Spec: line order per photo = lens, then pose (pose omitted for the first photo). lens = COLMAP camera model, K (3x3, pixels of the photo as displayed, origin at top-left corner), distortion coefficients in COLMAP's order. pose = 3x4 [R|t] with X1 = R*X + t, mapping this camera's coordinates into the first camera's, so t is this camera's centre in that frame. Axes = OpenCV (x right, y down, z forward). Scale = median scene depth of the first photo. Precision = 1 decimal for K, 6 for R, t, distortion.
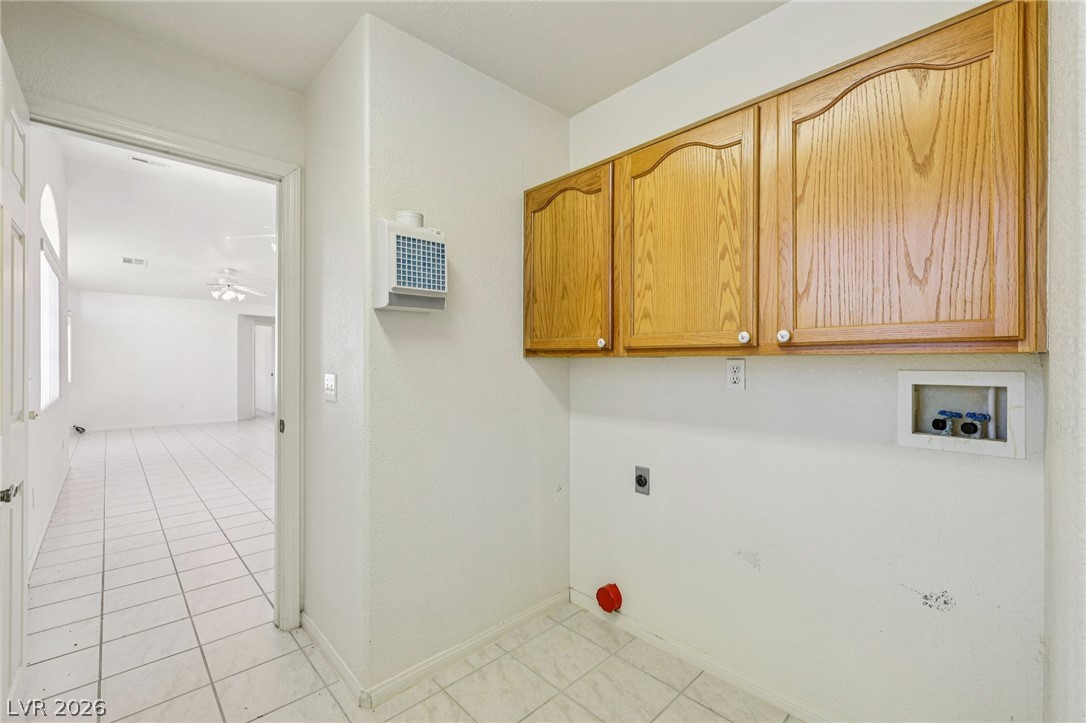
lens RADIAL K [[458.1, 0, 541.6], [0, 458.1, 362.4], [0, 0, 1]] dist [0.001224, 0.000185]
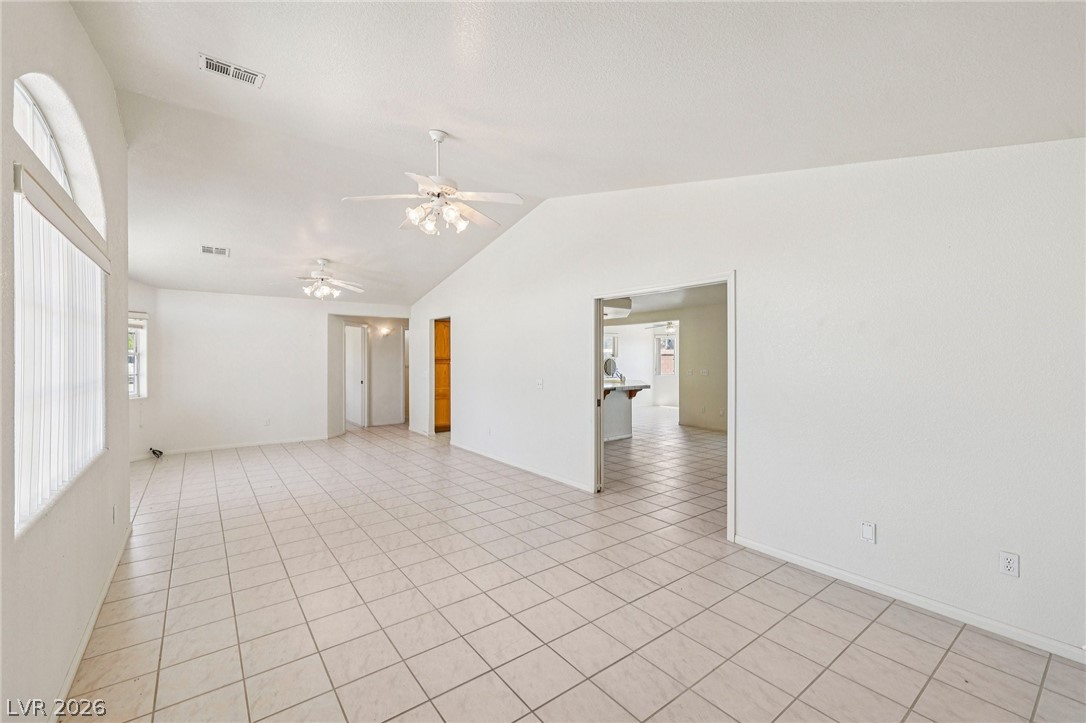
lens RADIAL K [[458.1, 0, 545.7], [0, 458.1, 357.4], [0, 0, 1]] dist [0.001224, 0.000185]
pose [[0.994124, 0.000867, -0.108244, -0.202393], [-0.000729, 0.999999, 0.001312, -0.031143], [0.108245, -0.001225, 0.994123, 0.236947]]
